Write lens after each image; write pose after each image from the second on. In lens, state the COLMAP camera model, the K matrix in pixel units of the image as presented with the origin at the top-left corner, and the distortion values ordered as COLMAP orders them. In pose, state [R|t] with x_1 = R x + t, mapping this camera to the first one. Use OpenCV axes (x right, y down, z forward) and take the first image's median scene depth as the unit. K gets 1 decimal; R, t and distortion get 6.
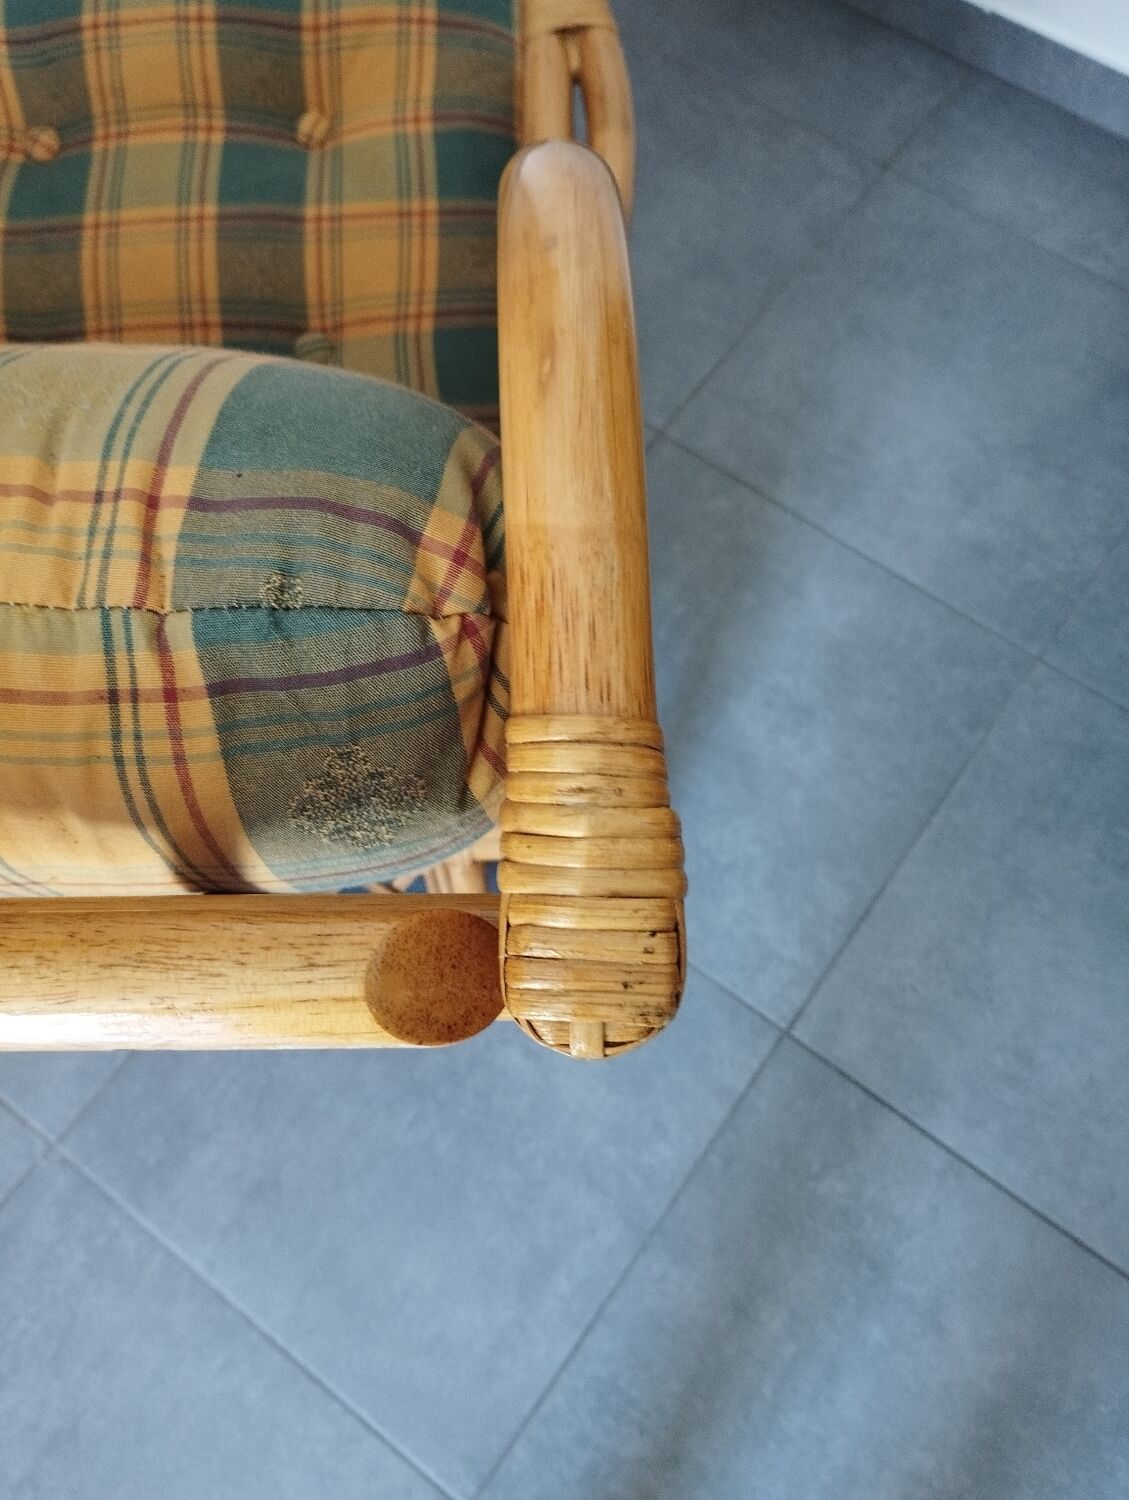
lens RADIAL K [[1210.6, 0, 564.5], [0, 1210.6, 750.0], [0, 0, 1]] dist [0.081446, -0.102145]
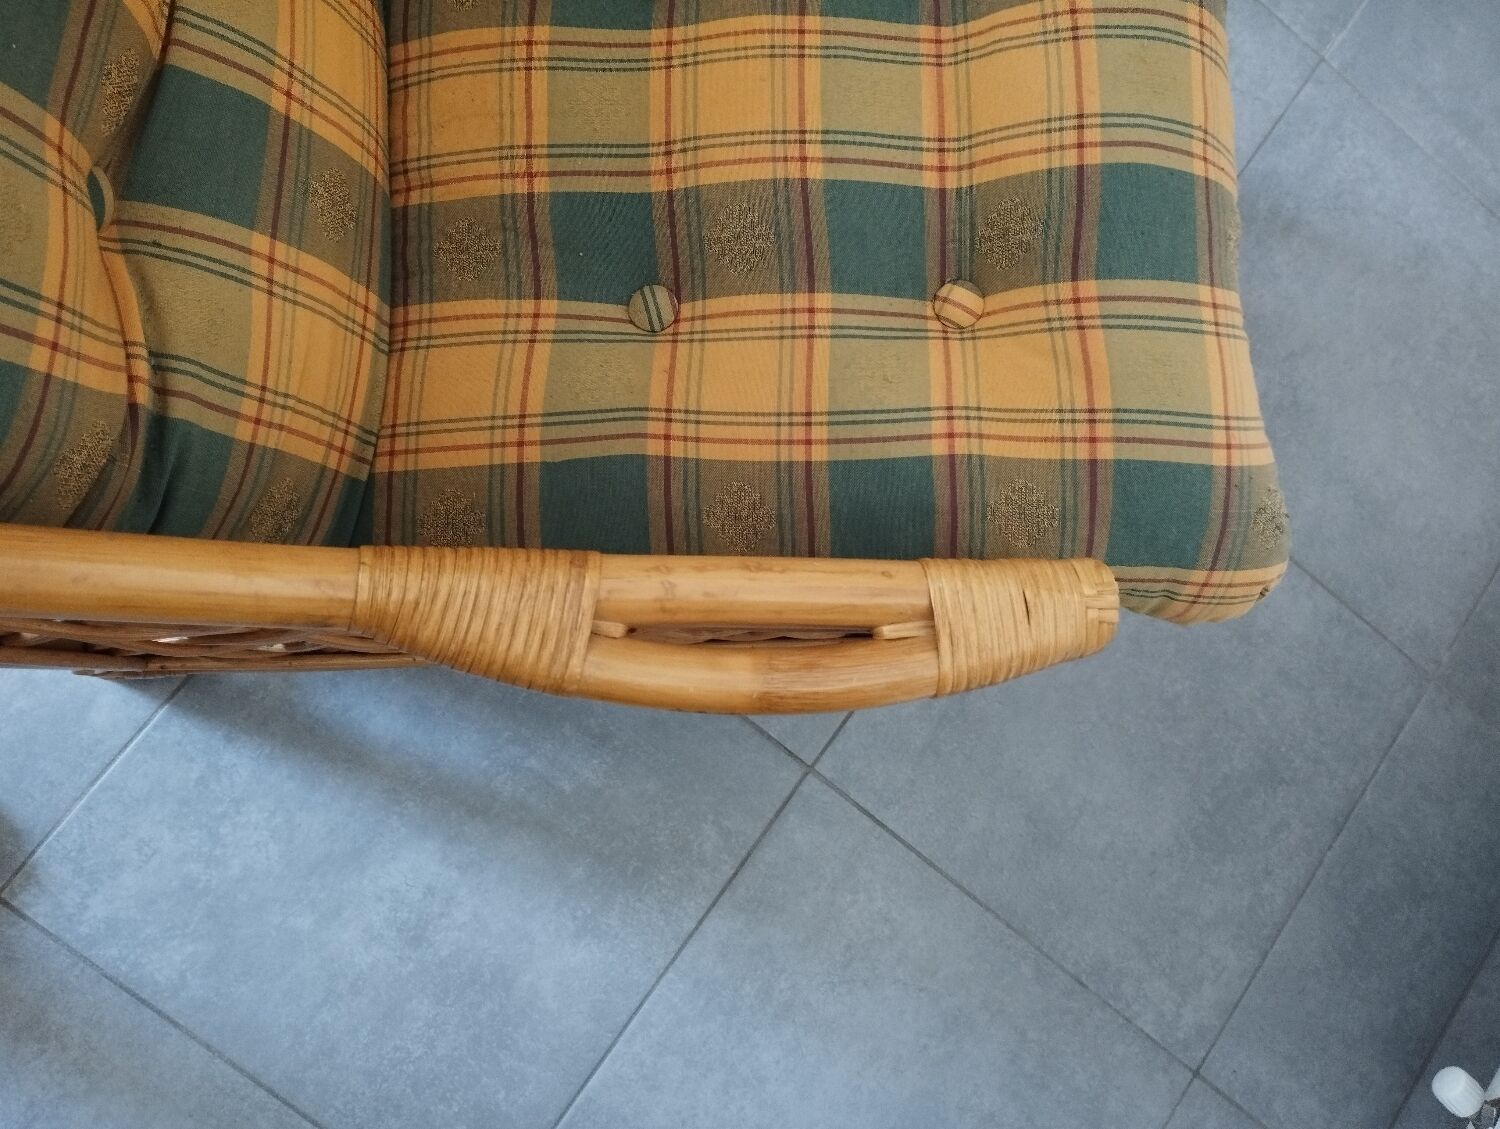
lens RADIAL K [[1210.6, 0, 749.9], [0, 1210.6, 582.8], [0, 0, 1]] dist [0.081446, -0.102145]
pose [[-0.013851, 0.995967, -0.088642, 0.037976], [-0.986688, 0.000752, 0.162623, -0.513425], [0.162034, 0.089714, 0.982699, 0.255661]]
